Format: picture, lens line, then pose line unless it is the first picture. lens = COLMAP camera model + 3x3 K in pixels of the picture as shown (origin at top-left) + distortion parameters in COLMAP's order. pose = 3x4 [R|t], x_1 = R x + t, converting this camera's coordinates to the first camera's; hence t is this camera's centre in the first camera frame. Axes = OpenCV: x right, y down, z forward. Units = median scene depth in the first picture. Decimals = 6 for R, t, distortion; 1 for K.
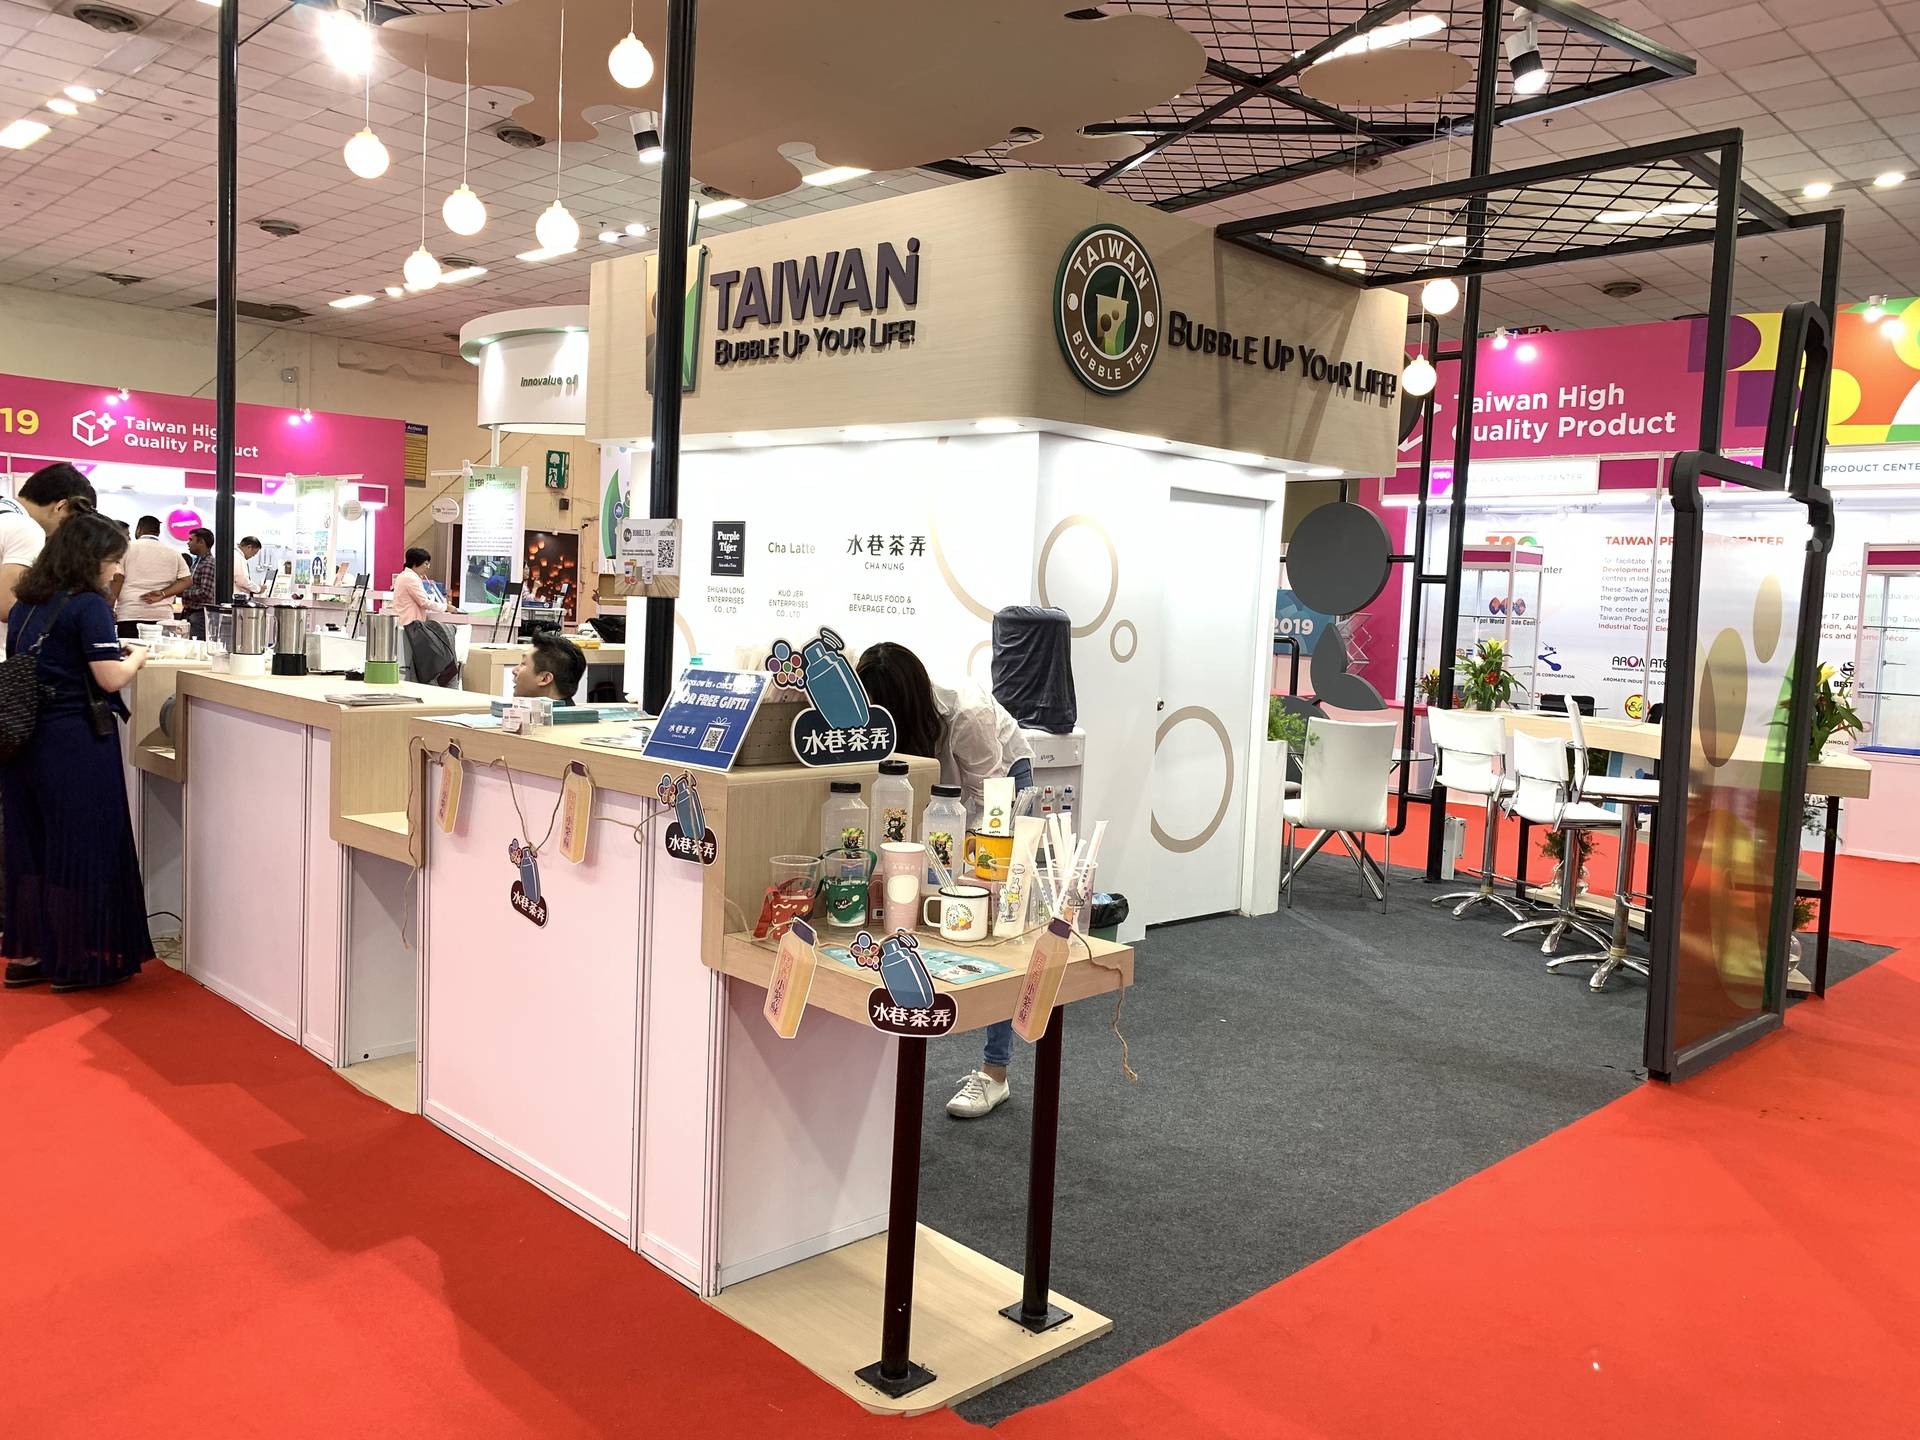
lens RADIAL K [[1462.4, 0, 964.9], [0, 1462.4, 699.3], [0, 0, 1]] dist [0.013254, 0.001416]
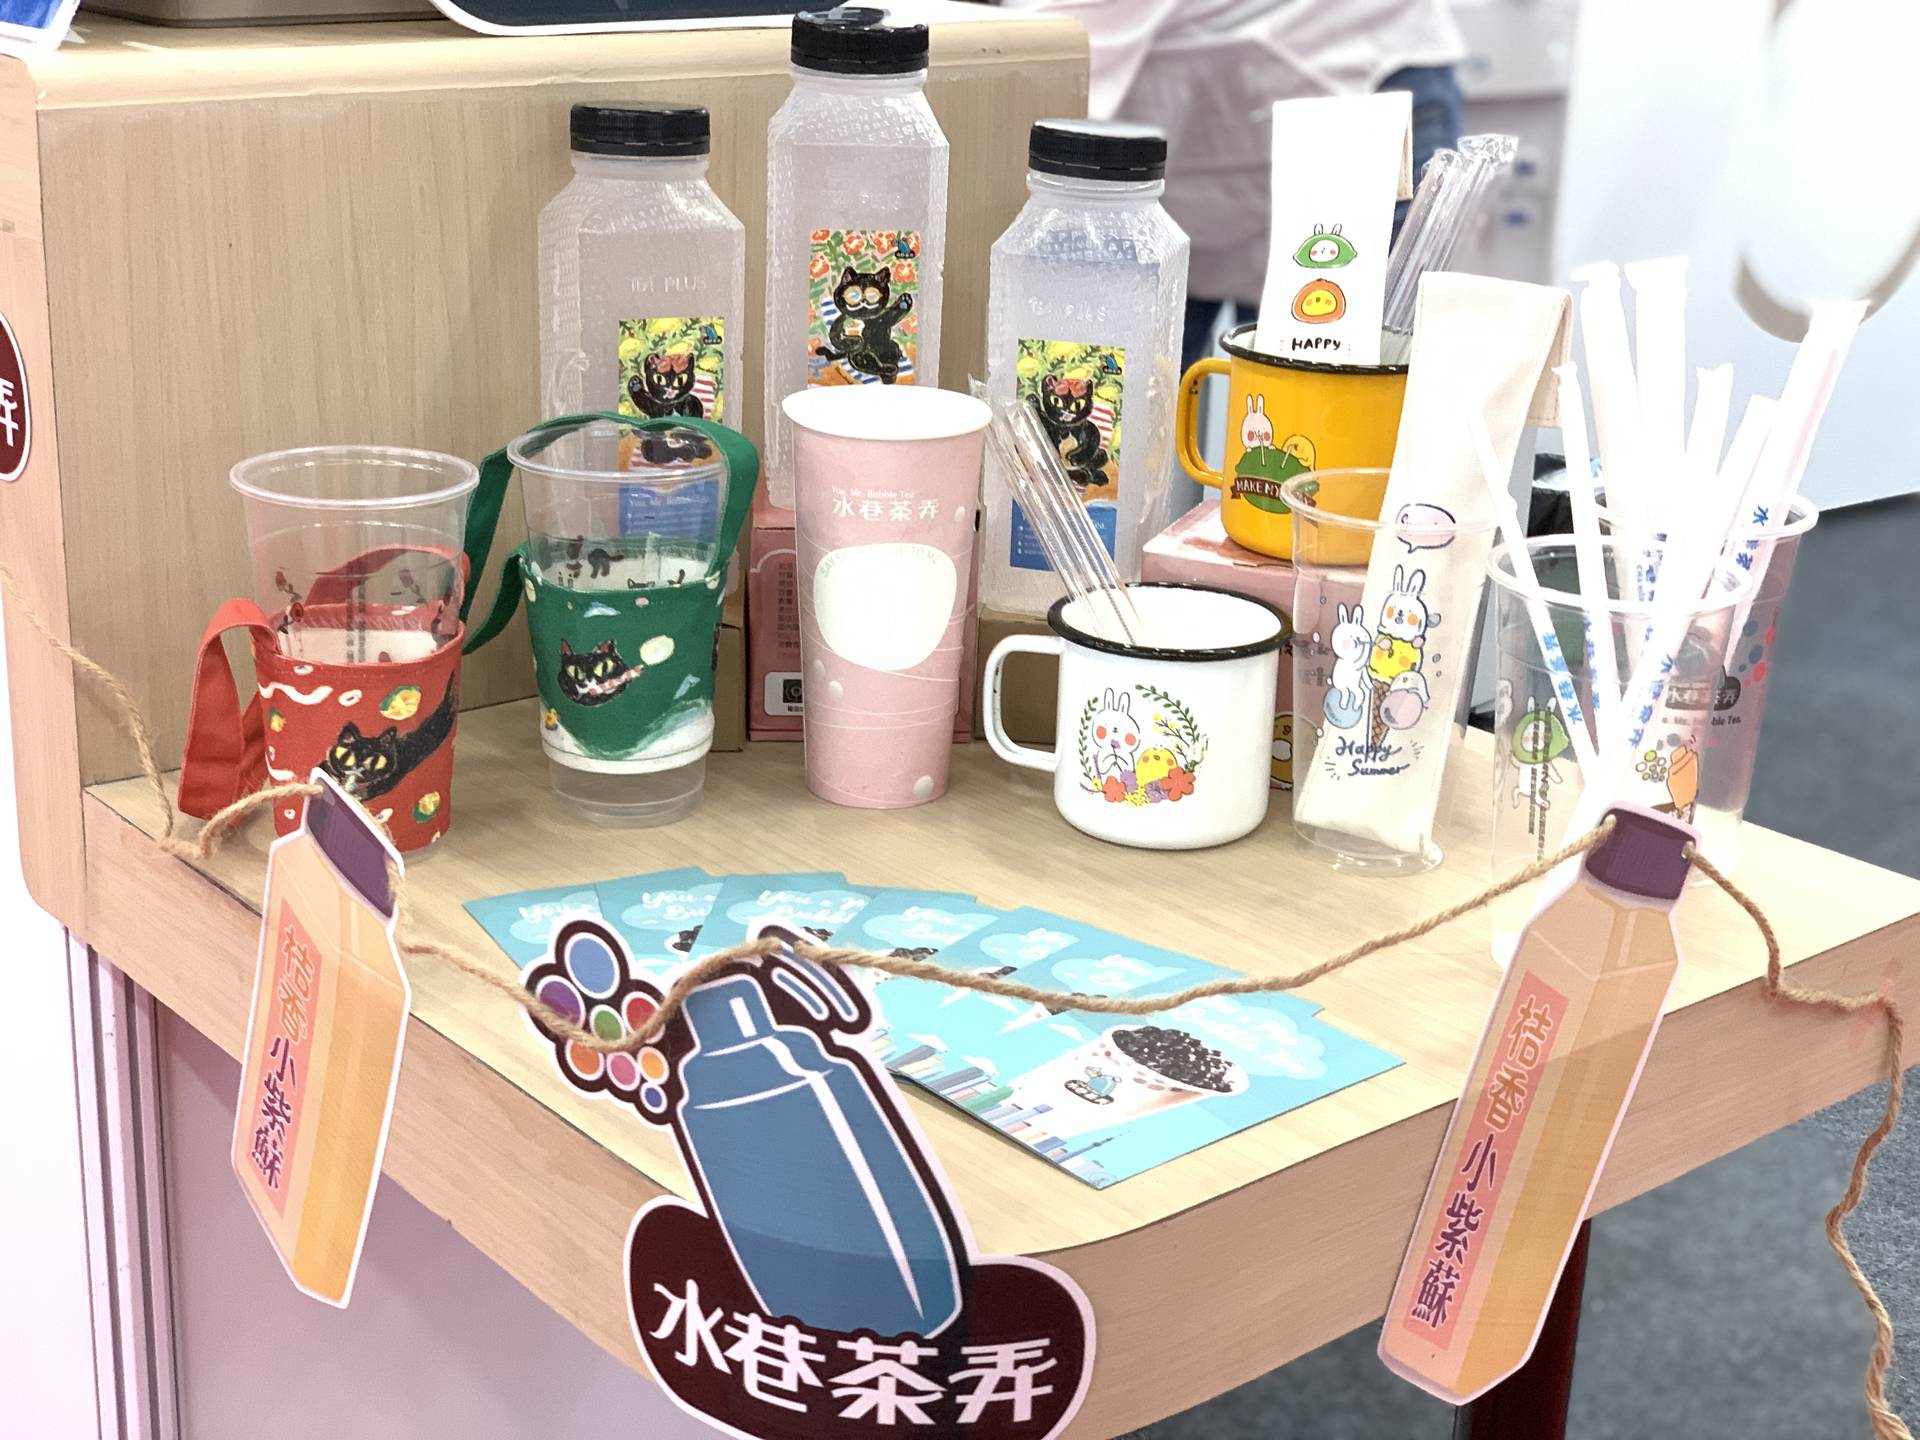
lens RADIAL K [[2949.6, 0, 952.7], [0, 2949.6, 701.2], [0, 0, 1]] dist [0.039268, 0.000000]
pose [[0.995554, 0.025792, -0.090593, 0.007993], [-0.003640, 0.971598, 0.236611, 0.040228], [0.094123, -0.235229, 0.967372, 0.578843]]
